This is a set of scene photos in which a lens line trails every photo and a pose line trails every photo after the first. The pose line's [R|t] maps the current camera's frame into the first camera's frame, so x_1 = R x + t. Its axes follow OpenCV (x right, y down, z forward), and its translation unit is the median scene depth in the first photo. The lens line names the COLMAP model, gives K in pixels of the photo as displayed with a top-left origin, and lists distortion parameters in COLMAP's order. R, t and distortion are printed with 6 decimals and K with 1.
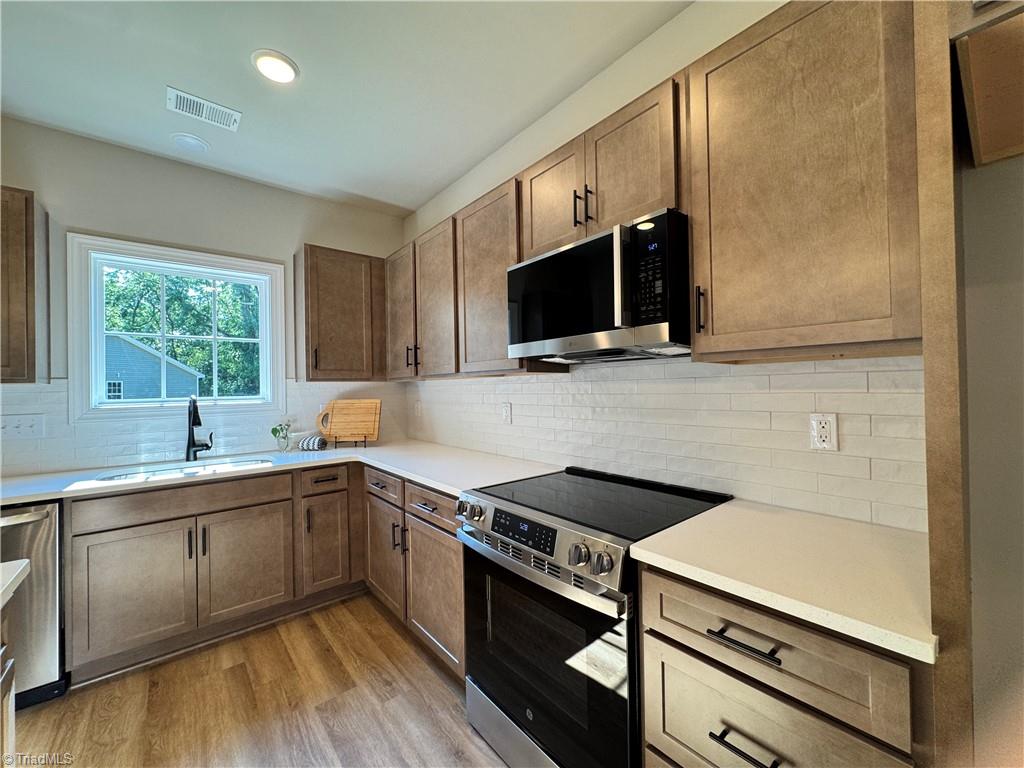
lens RADIAL K [[409.4, 0, 512.0], [0, 409.4, 384.0], [0, 0, 1]] dist [-0.000128, -0.000006]
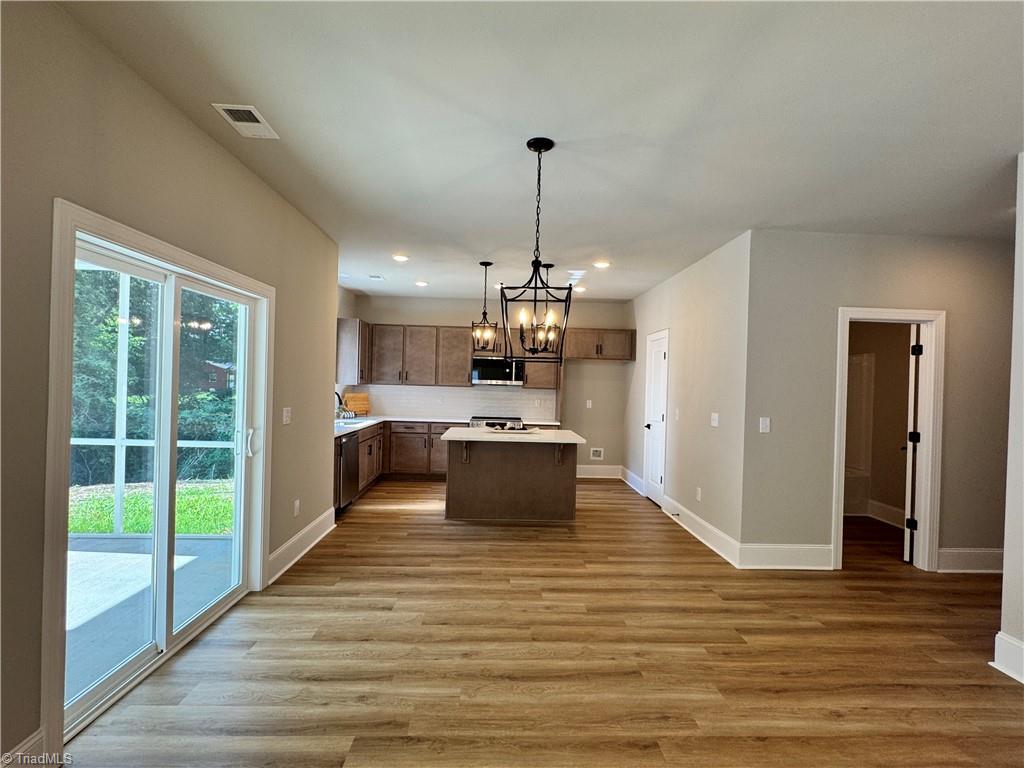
lens RADIAL K [[476.5, 0, 512.0], [0, 476.5, 384.0], [0, 0, 1]] dist [0.000038, 0.000057]
pose [[0.614605, 0.033726, 0.788114, -3.716672], [-0.044492, 0.998977, -0.008053, -0.050135], [-0.787580, -0.030115, 0.615476, -2.161315]]
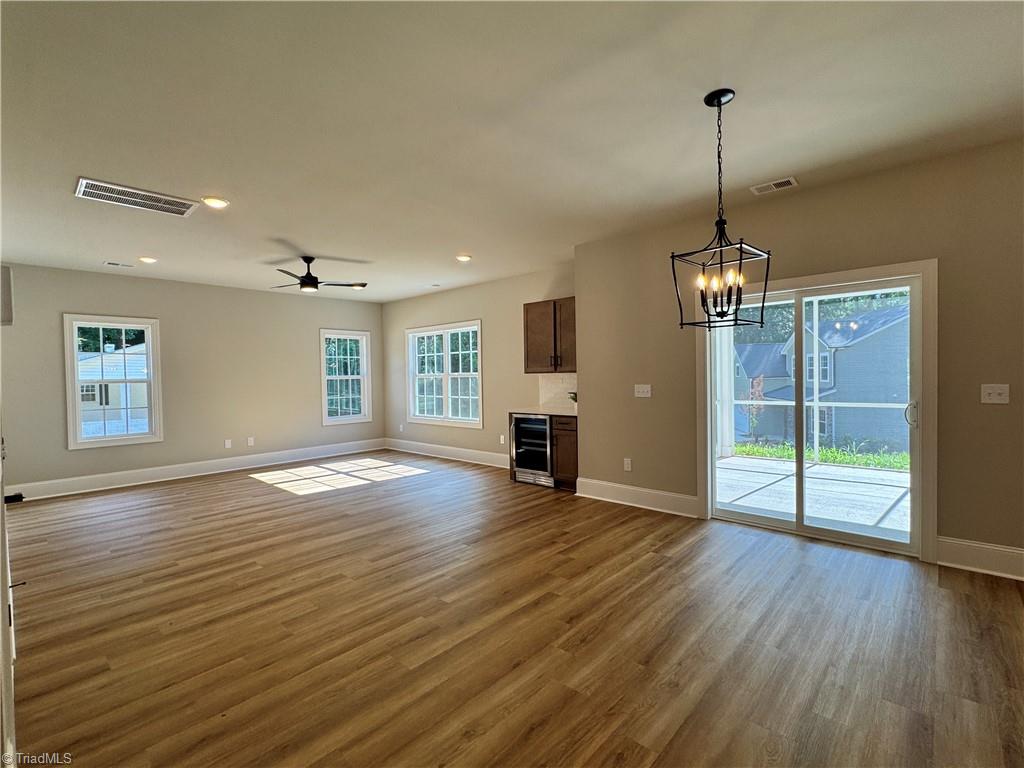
lens RADIAL K [[476.5, 0, 512.0], [0, 476.5, 384.0], [0, 0, 1]] dist [0.000038, 0.000057]
pose [[0.134883, 0.036861, -0.990176, 5.145366], [0.023066, 0.998920, 0.040329, 0.015923], [0.990593, -0.028279, 0.133887, -1.995852]]
